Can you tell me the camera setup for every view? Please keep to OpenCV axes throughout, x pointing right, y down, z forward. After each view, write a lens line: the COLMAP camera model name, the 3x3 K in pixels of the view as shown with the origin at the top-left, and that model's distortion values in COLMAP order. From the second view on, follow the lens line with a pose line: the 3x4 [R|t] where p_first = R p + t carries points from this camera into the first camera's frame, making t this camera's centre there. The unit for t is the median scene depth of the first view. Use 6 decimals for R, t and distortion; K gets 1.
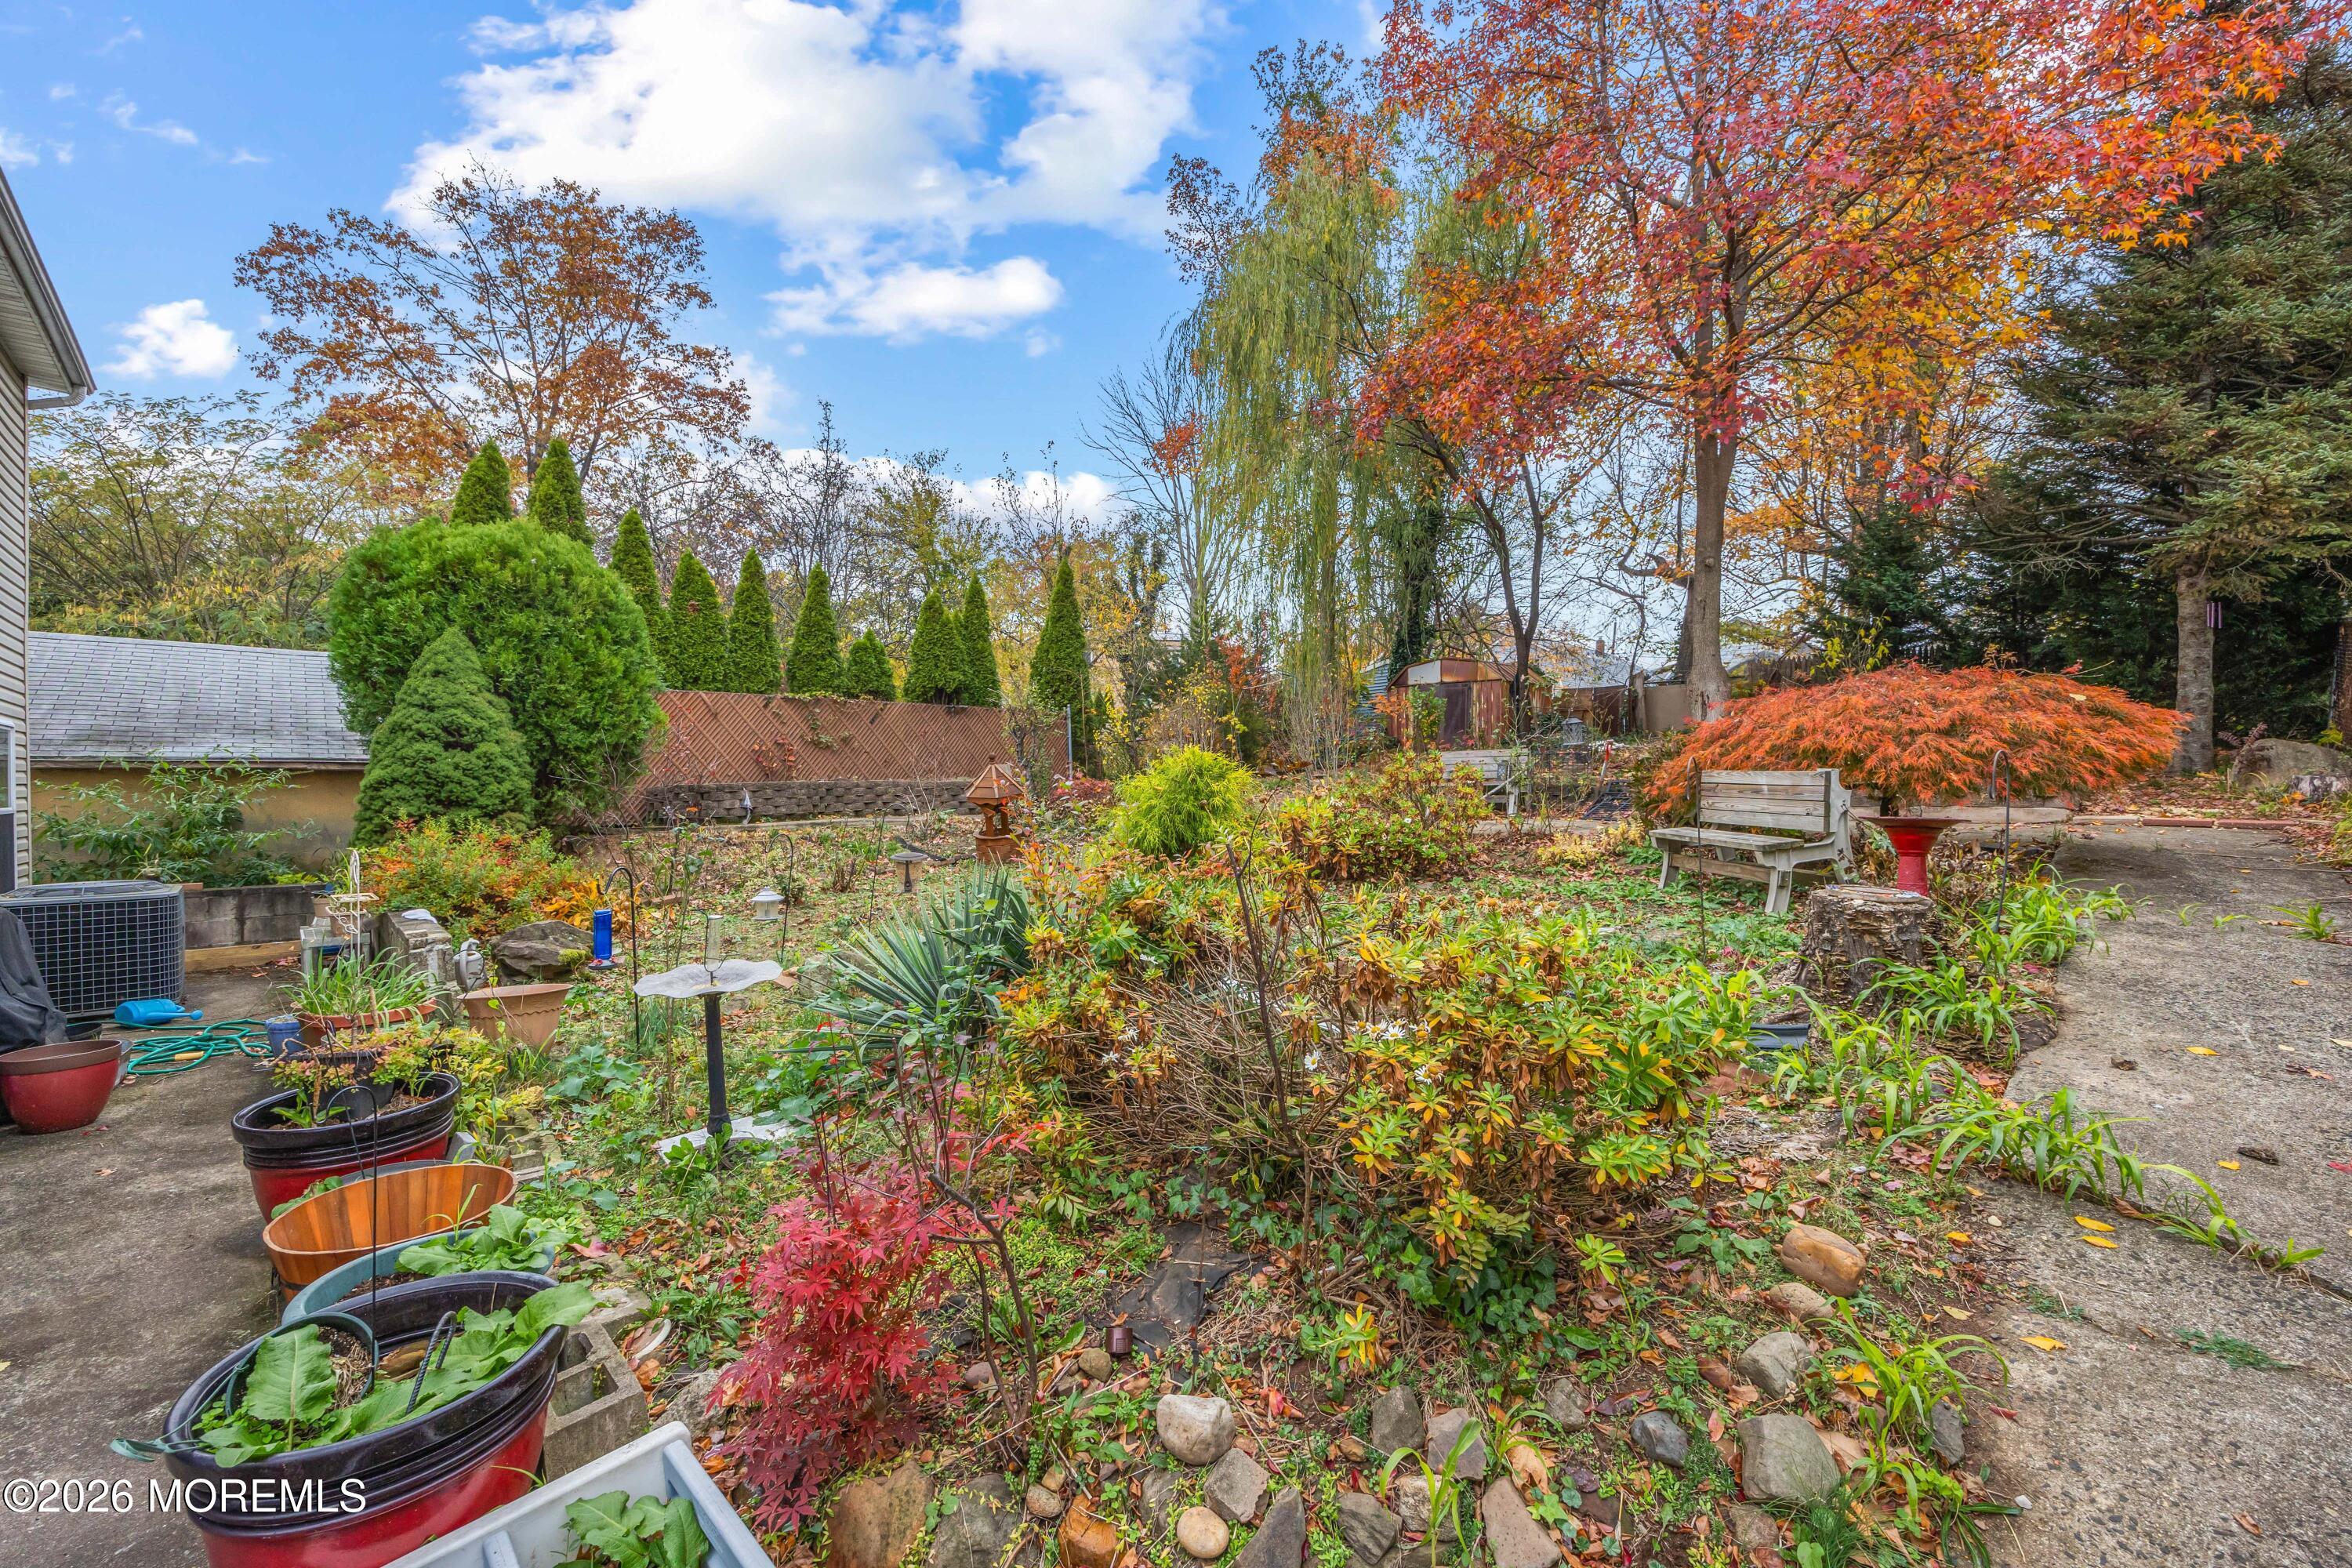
lens RADIAL K [[969.7, 0, 1180.6], [0, 969.7, 784.6], [0, 0, 1]] dist [0.002030, -0.000014]
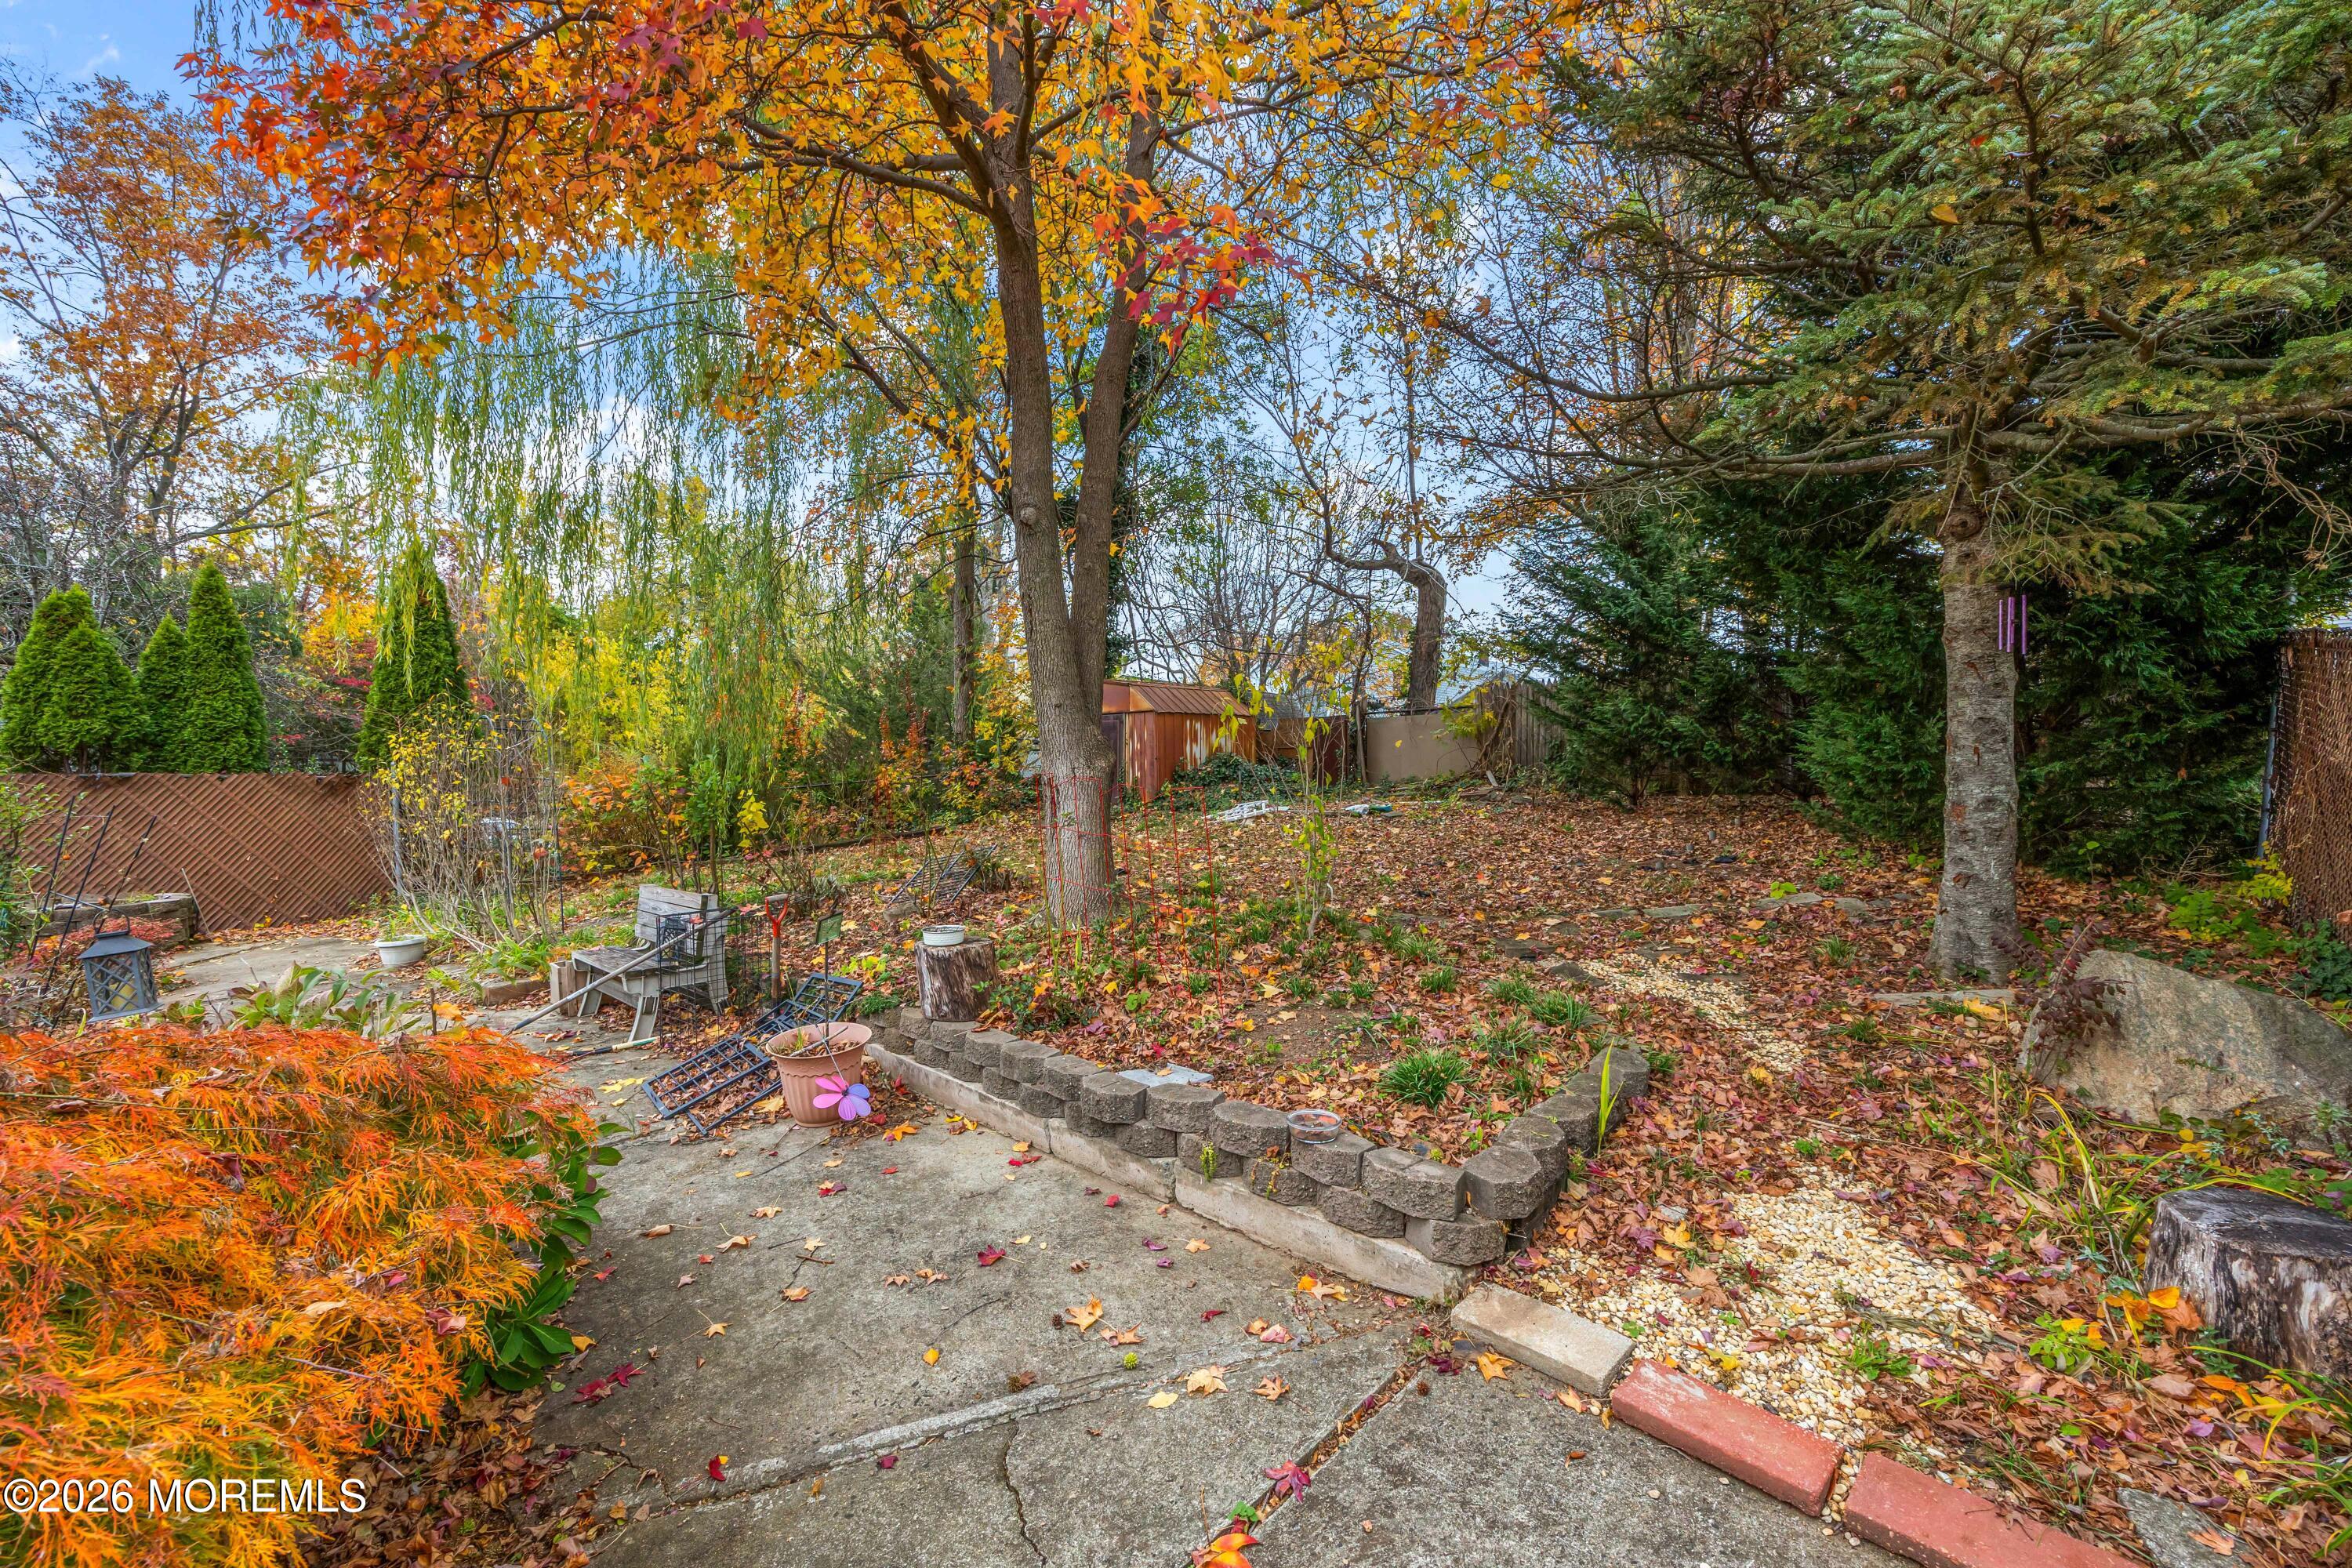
lens RADIAL K [[969.7, 0, 1172.9], [0, 969.7, 788.5], [0, 0, 1]] dist [0.002030, -0.000014]
pose [[0.999539, -0.004778, 0.029985, 0.659730], [0.004829, 0.999987, -0.001637, -0.099530], [-0.029977, 0.001781, 0.999549, 0.563812]]
